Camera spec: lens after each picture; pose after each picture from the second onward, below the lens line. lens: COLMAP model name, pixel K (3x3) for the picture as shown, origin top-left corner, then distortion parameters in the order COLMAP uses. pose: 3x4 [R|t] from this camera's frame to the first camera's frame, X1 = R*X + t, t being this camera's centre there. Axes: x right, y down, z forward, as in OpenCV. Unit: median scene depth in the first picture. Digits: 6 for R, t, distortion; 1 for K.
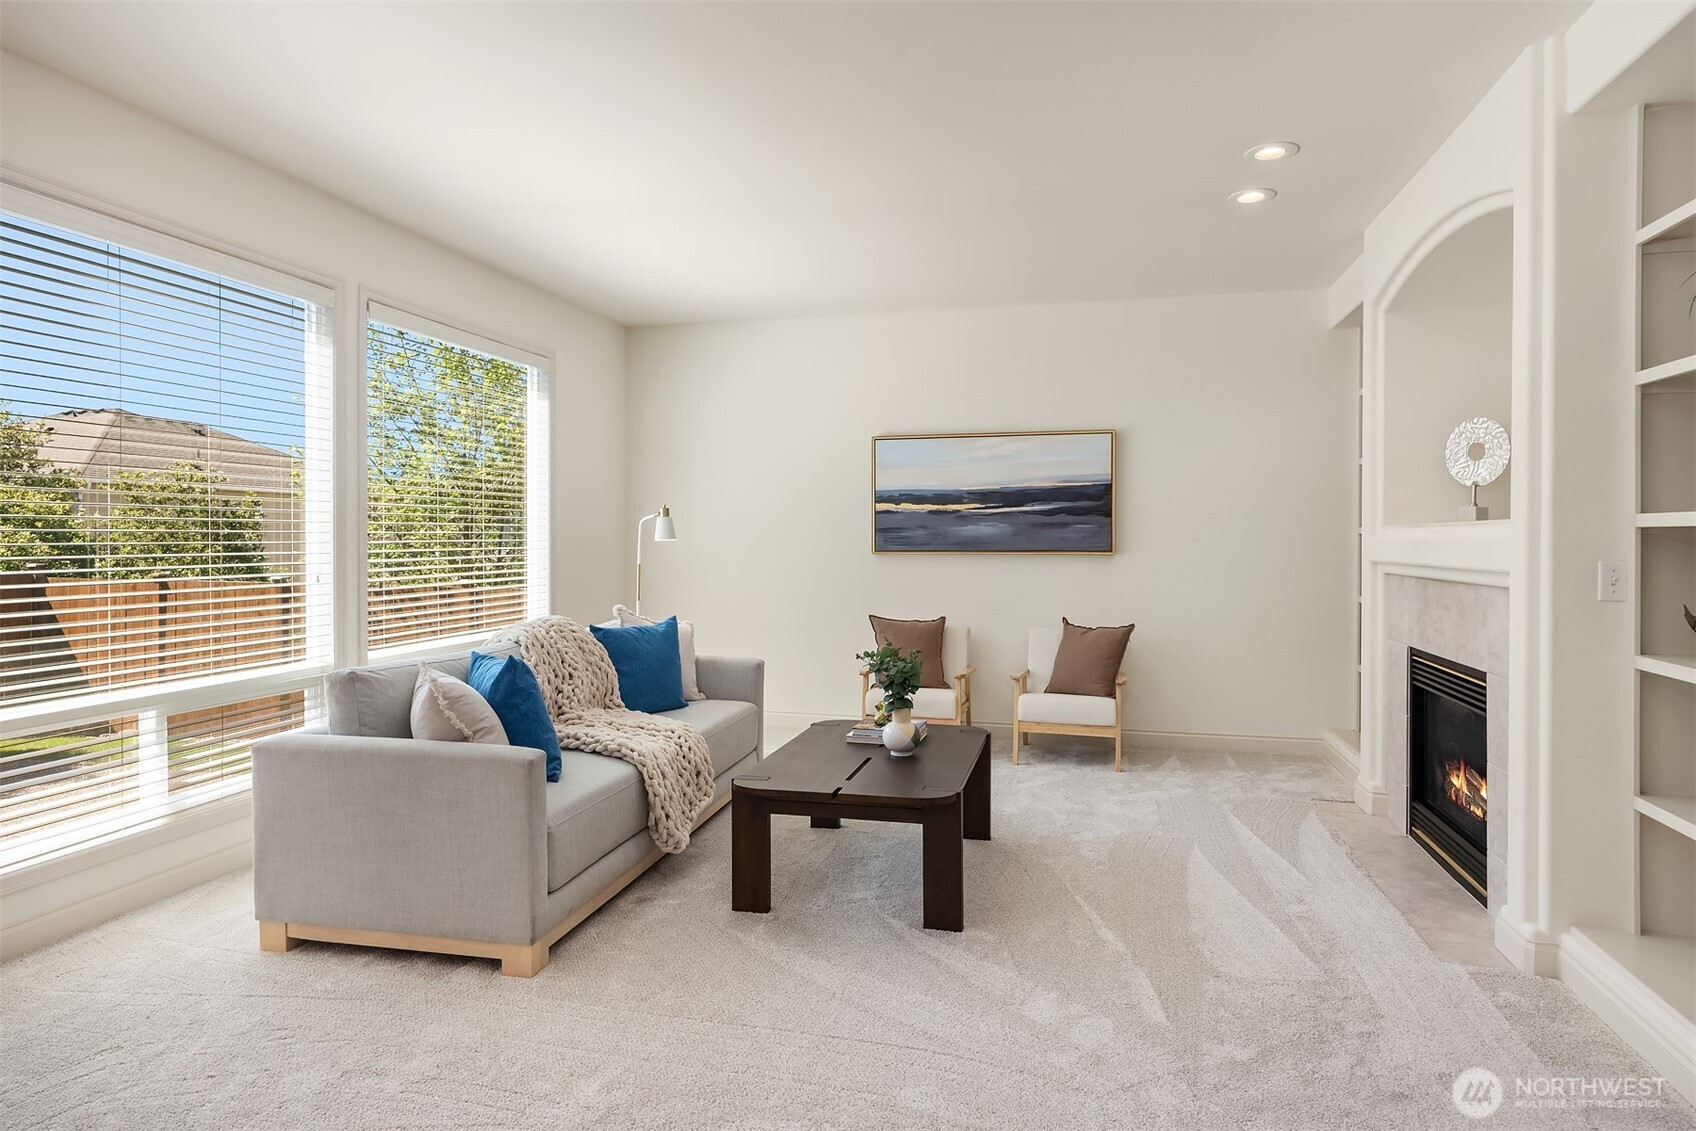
lens RADIAL K [[950.0, 0, 846.6], [0, 950.0, 550.3], [0, 0, 1]] dist [-0.011197, -0.000005]
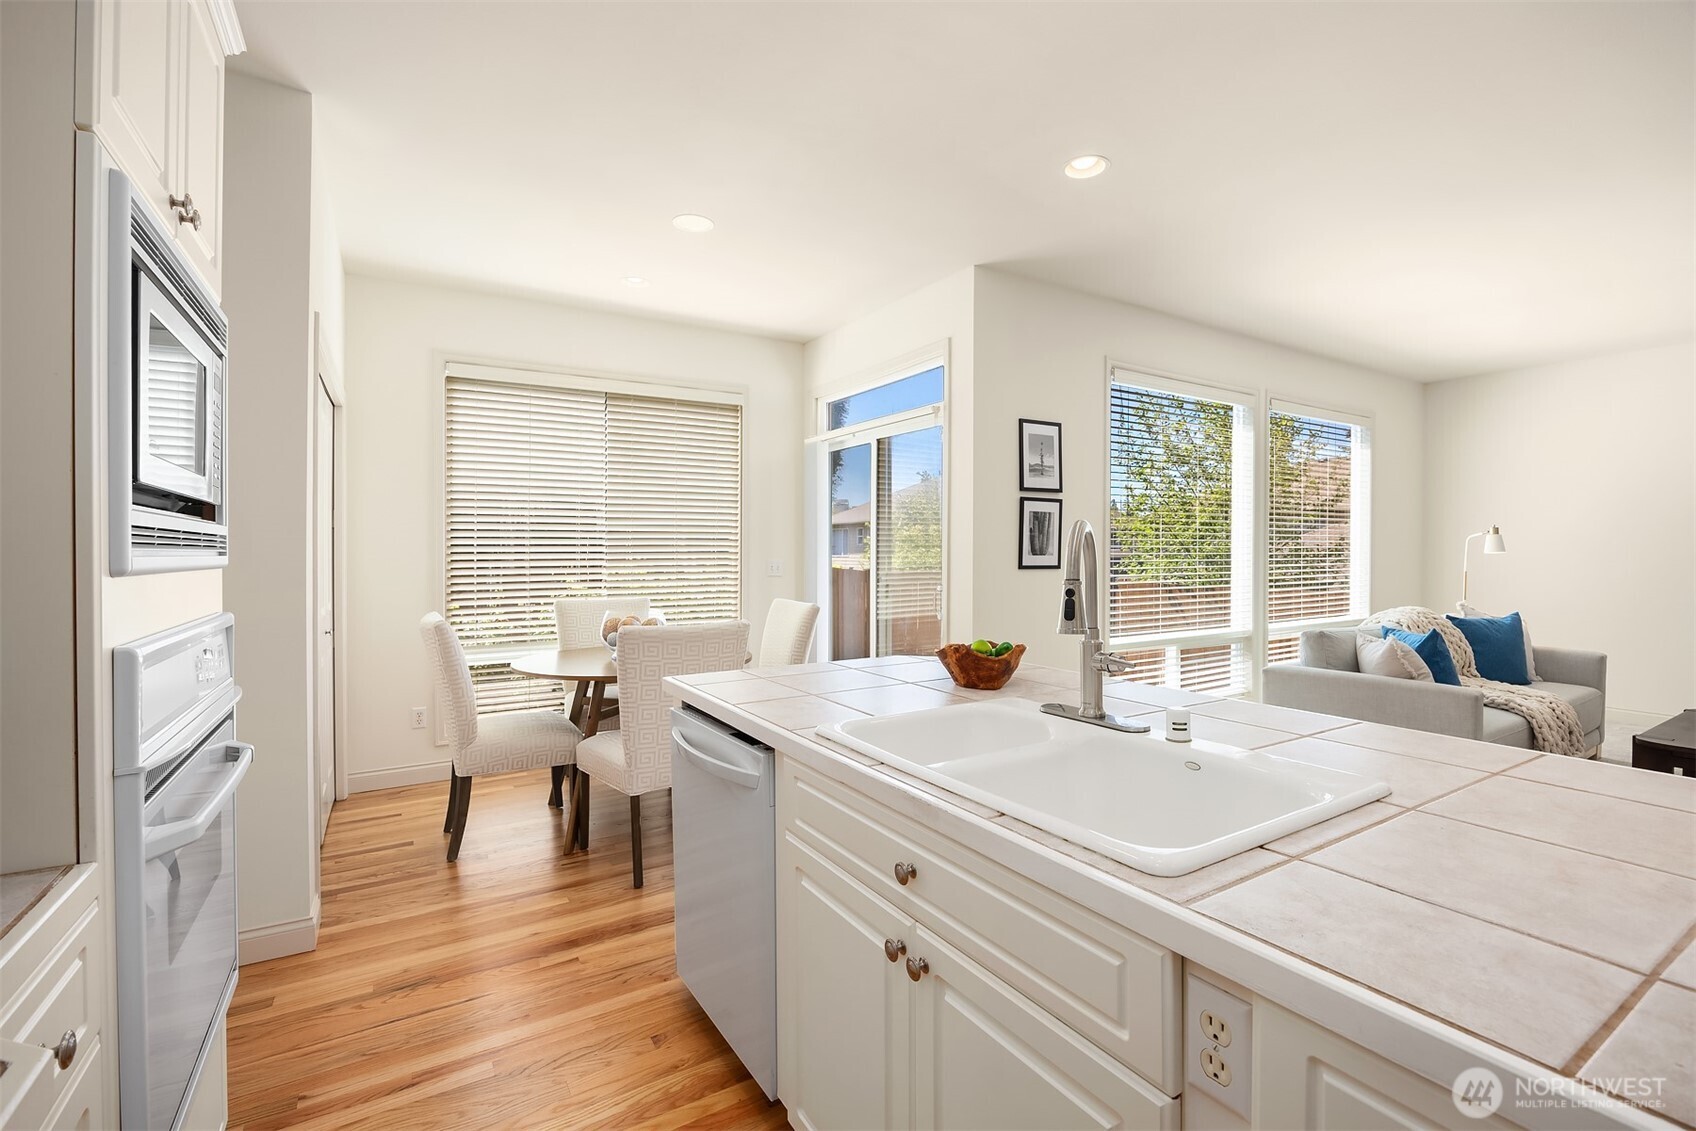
lens RADIAL K [[753.3, 0, 854.2], [0, 753.3, 557.5], [0, 0, 1]] dist [-0.018829, 0.000068]
pose [[0.725318, 0.004766, -0.688397, -0.156744], [-0.010032, 0.999943, -0.003646, 0.009368], [0.688341, 0.009551, 0.725325, -0.365684]]
